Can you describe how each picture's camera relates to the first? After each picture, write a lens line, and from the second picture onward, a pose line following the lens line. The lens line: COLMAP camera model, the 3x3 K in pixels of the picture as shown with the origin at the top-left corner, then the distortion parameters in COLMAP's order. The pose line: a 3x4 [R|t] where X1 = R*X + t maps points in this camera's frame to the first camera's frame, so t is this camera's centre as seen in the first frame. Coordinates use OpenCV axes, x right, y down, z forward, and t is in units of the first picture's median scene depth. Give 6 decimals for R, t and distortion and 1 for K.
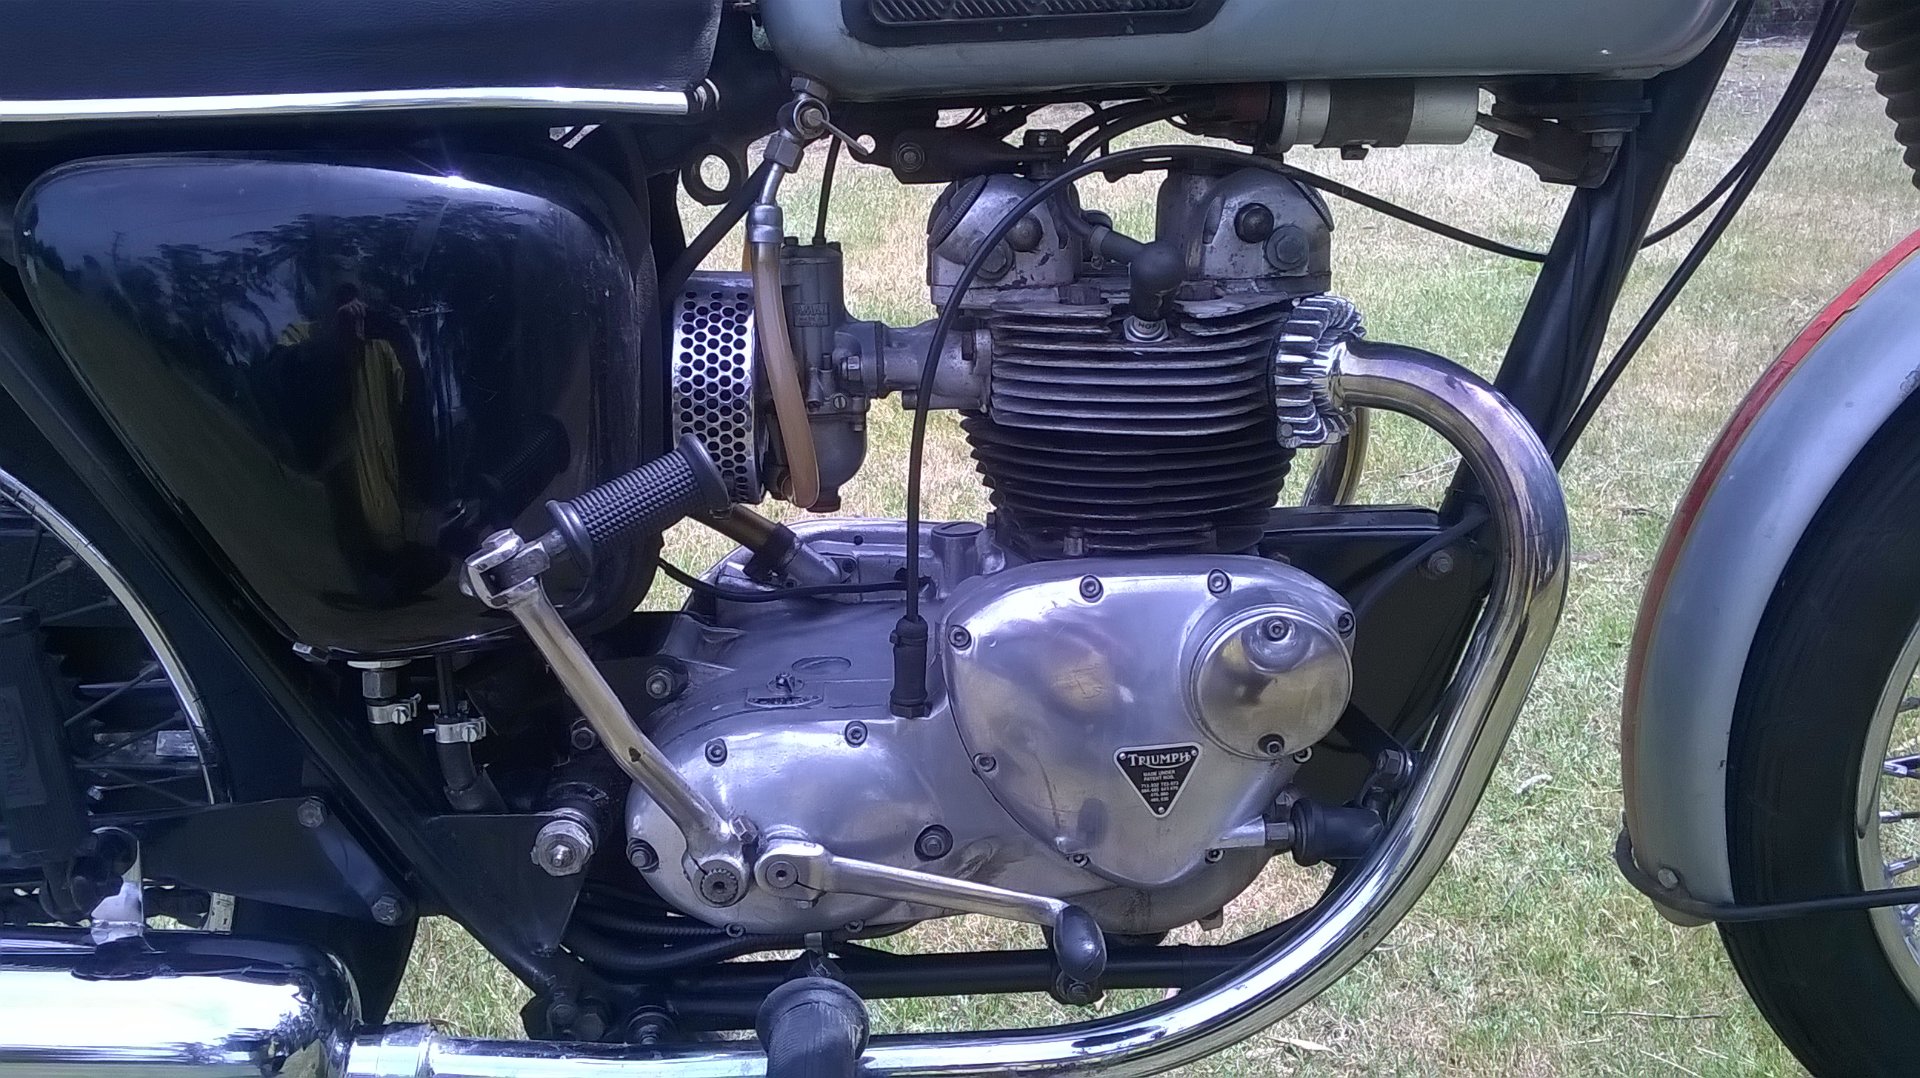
lens RADIAL K [[1504.5, 0, 960.0], [0, 1504.5, 539.0], [0, 0, 1]] dist [-0.043027, -0.005003]
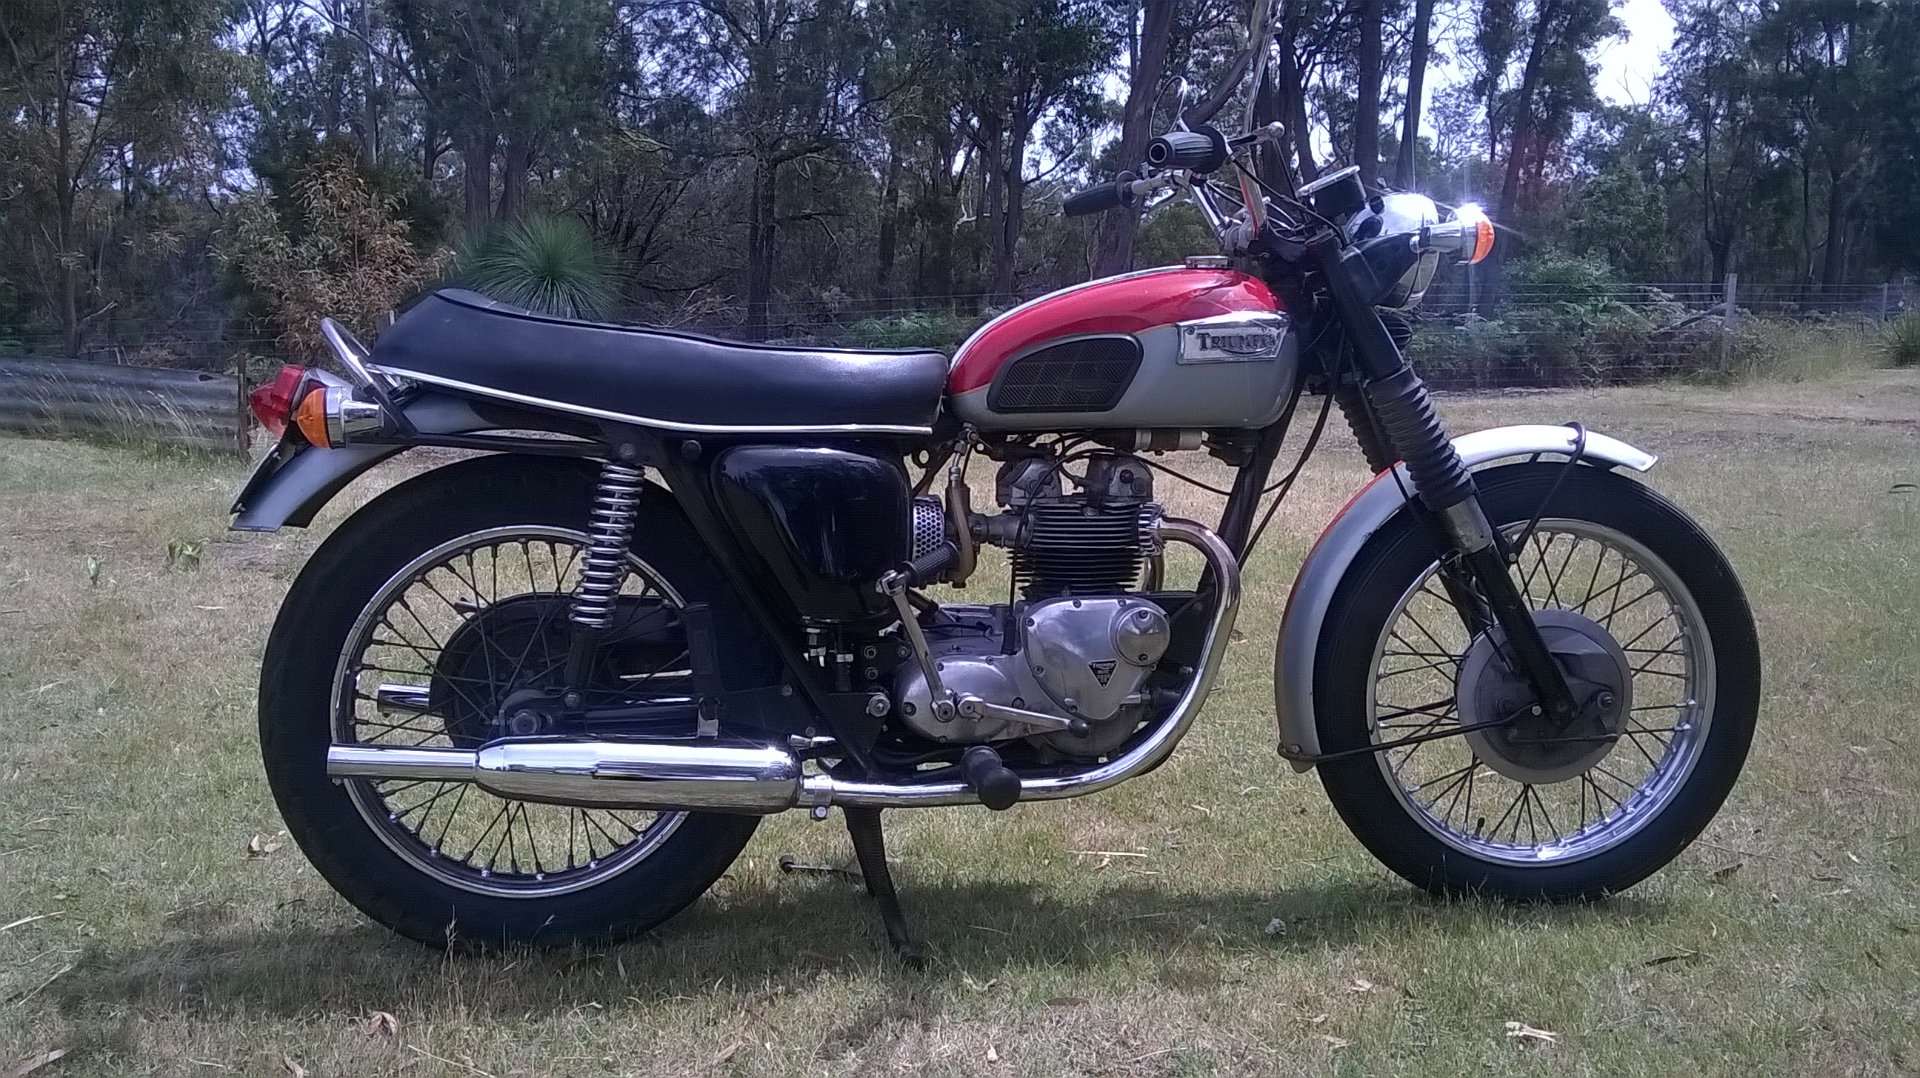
lens RADIAL K [[1504.5, 0, 960.0], [0, 1504.5, 539.0], [0, 0, 1]] dist [-0.043027, -0.005003]
pose [[0.985852, 0.010866, 0.167267, -0.564944], [0.024312, 0.978075, -0.206827, 0.464598], [-0.165847, 0.207968, 0.963973, -1.590217]]
